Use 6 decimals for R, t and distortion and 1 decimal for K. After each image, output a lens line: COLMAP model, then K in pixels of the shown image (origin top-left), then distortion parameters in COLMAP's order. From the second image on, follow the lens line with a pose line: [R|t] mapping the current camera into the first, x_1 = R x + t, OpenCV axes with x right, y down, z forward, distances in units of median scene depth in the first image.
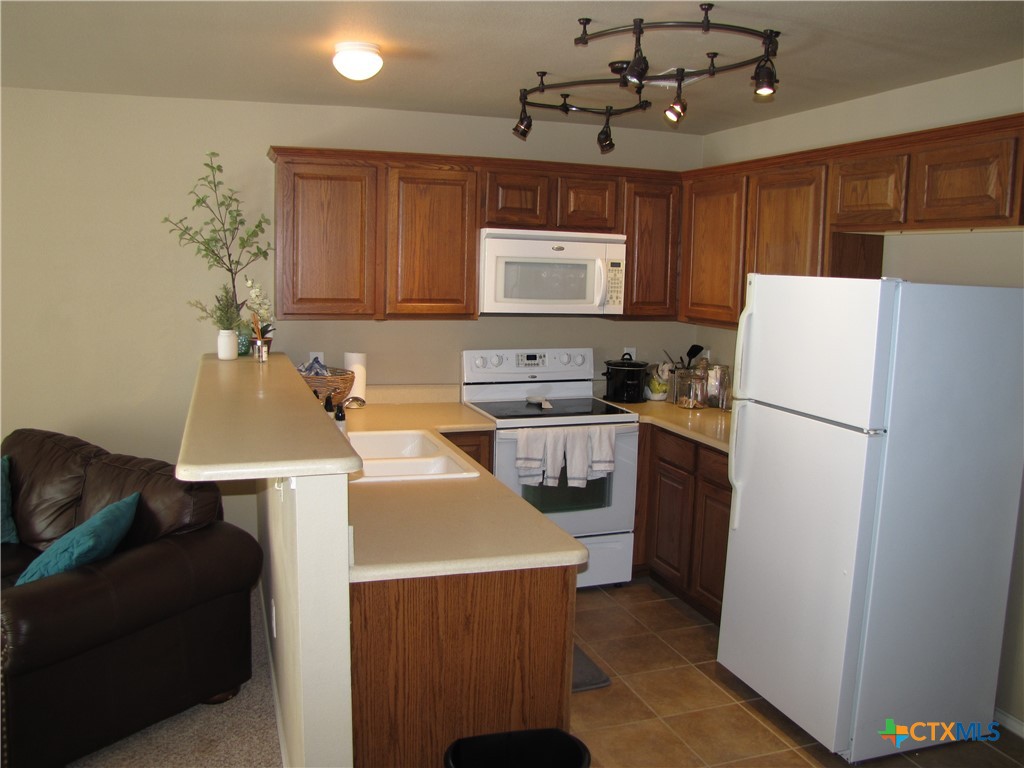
lens RADIAL K [[848.2, 0, 512.0], [0, 848.2, 384.0], [0, 0, 1]] dist [-0.181866, 0.153033]
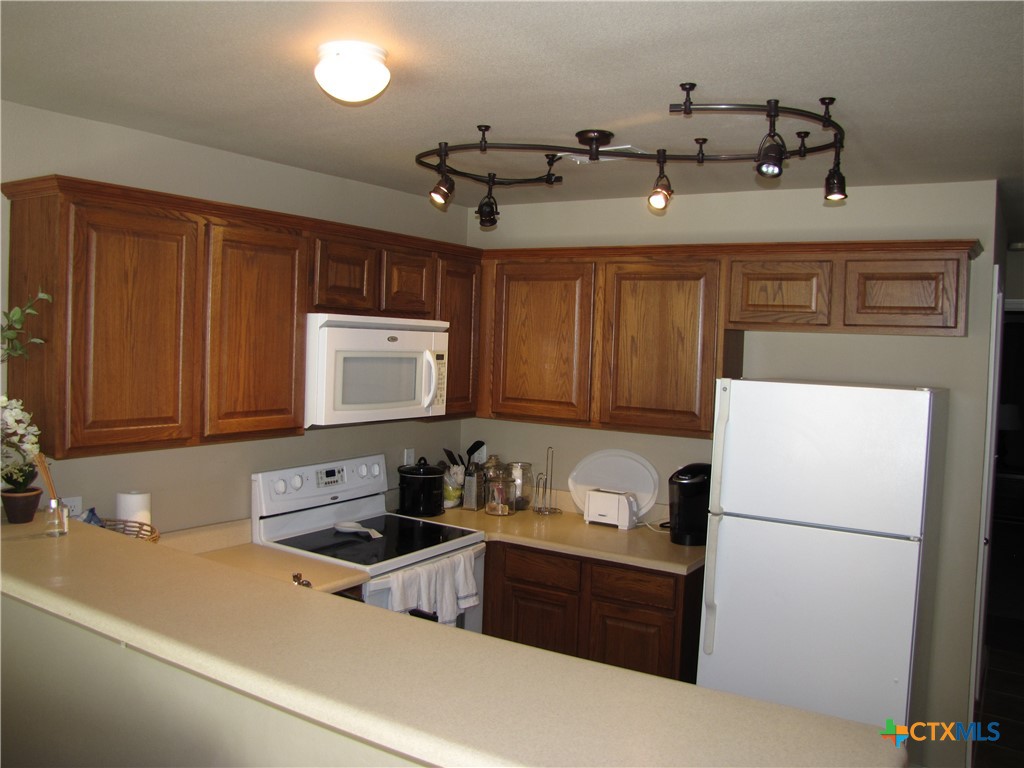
lens RADIAL K [[848.2, 0, 512.0], [0, 848.2, 384.0], [0, 0, 1]] dist [-0.181866, 0.153033]
pose [[0.787476, -0.029727, 0.615628, -0.355212], [0.069039, 0.996805, -0.040179, -0.078601], [-0.612467, 0.074142, 0.787012, 0.303620]]
